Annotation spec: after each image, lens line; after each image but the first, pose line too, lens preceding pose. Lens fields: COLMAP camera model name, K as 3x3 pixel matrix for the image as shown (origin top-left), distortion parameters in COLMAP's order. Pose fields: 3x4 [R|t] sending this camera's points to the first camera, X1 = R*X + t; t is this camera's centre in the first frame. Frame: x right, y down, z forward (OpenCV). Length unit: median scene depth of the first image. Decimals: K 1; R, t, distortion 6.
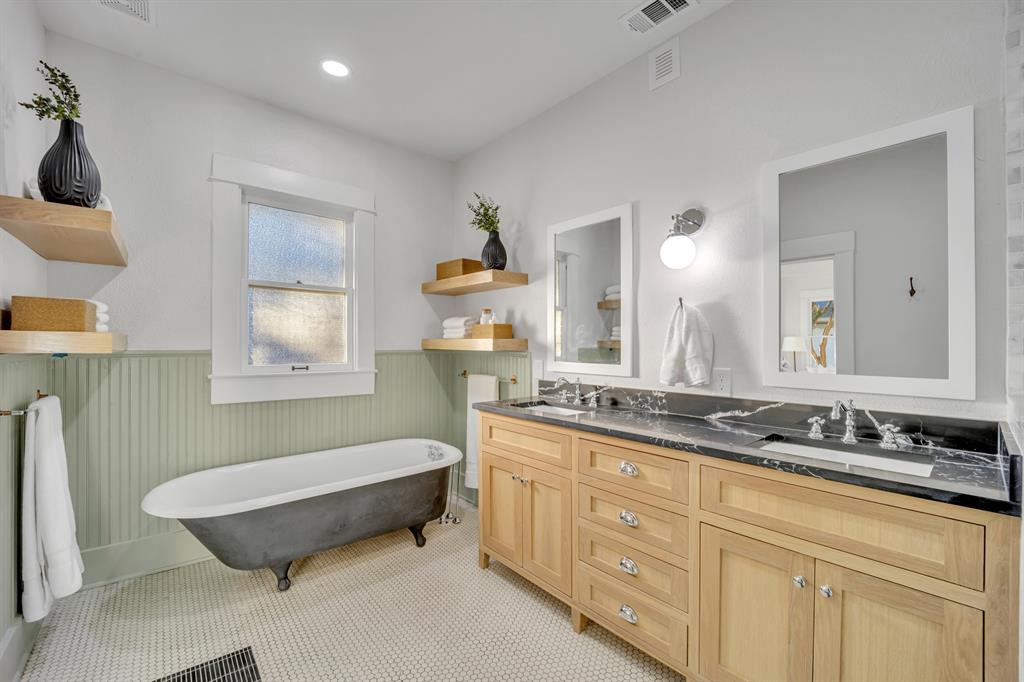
lens RADIAL K [[417.1, 0, 509.1], [0, 417.1, 343.0], [0, 0, 1]] dist [-0.012036, -0.000156]
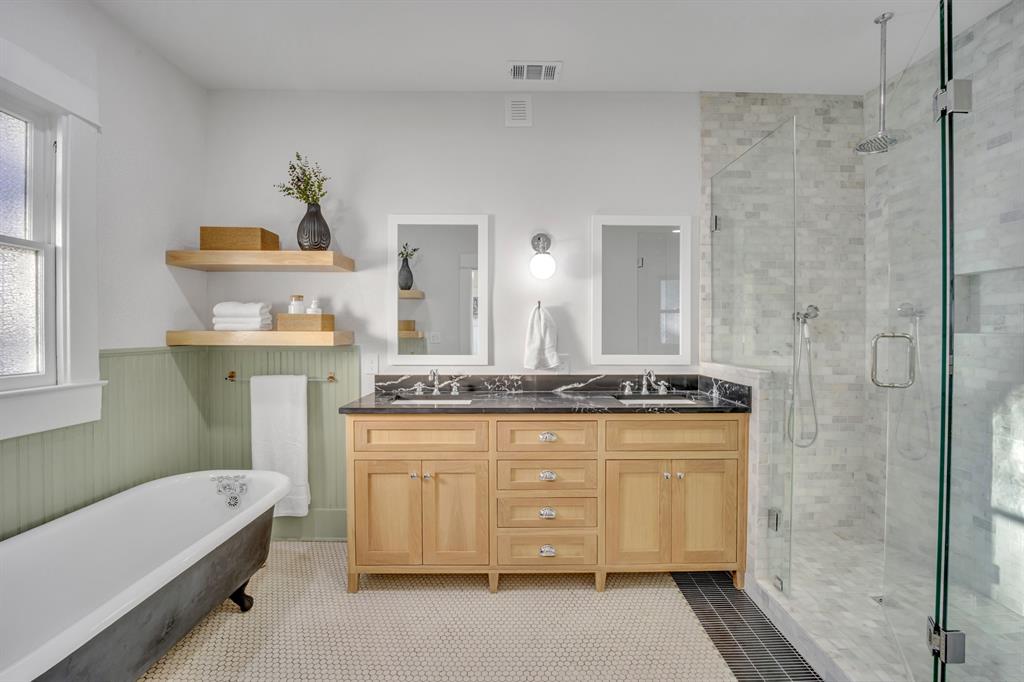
lens RADIAL K [[417.1, 0, 504.1], [0, 417.1, 336.1], [0, 0, 1]] dist [-0.012036, -0.000156]
pose [[0.654271, -0.009567, 0.756199, -0.566862], [0.000372, 0.999924, 0.012328, -0.014336], [-0.756260, -0.007785, 0.654225, 0.206012]]
